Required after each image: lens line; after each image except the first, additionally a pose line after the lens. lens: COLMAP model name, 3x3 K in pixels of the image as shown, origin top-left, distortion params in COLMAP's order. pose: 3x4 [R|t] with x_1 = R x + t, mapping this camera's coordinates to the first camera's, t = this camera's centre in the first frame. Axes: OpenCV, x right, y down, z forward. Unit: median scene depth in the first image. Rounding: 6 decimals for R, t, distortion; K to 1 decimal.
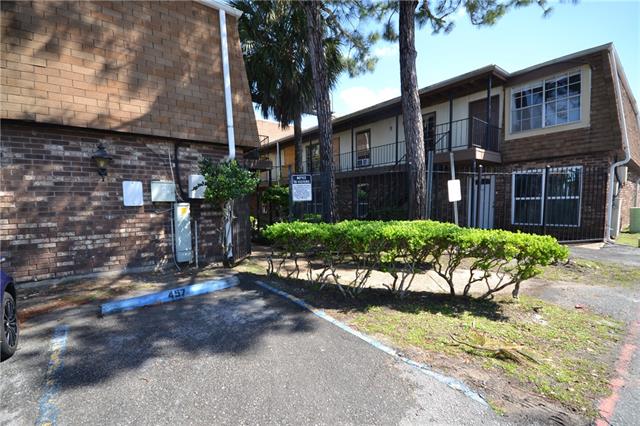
lens RADIAL K [[284.7, 0, 317.7], [0, 284.7, 217.0], [0, 0, 1]] dist [-0.010704, -0.000324]
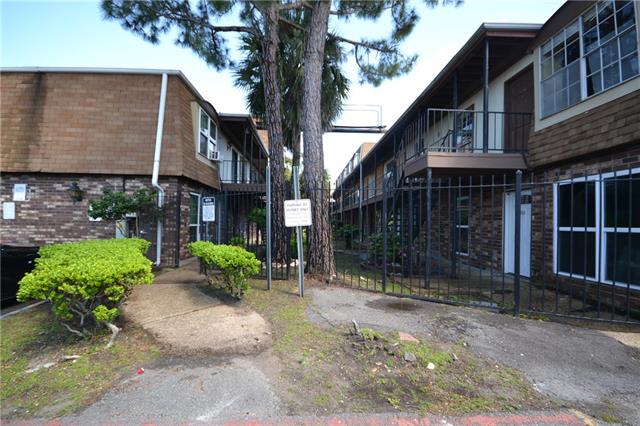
lens RADIAL K [[284.7, 0, 317.7], [0, 284.7, 217.0], [0, 0, 1]] dist [-0.010704, -0.000324]
pose [[0.811728, 0.021282, -0.583647, 1.017430], [-0.059629, 0.997134, -0.046572, -0.051980], [0.580983, 0.072606, 0.810671, 0.403195]]
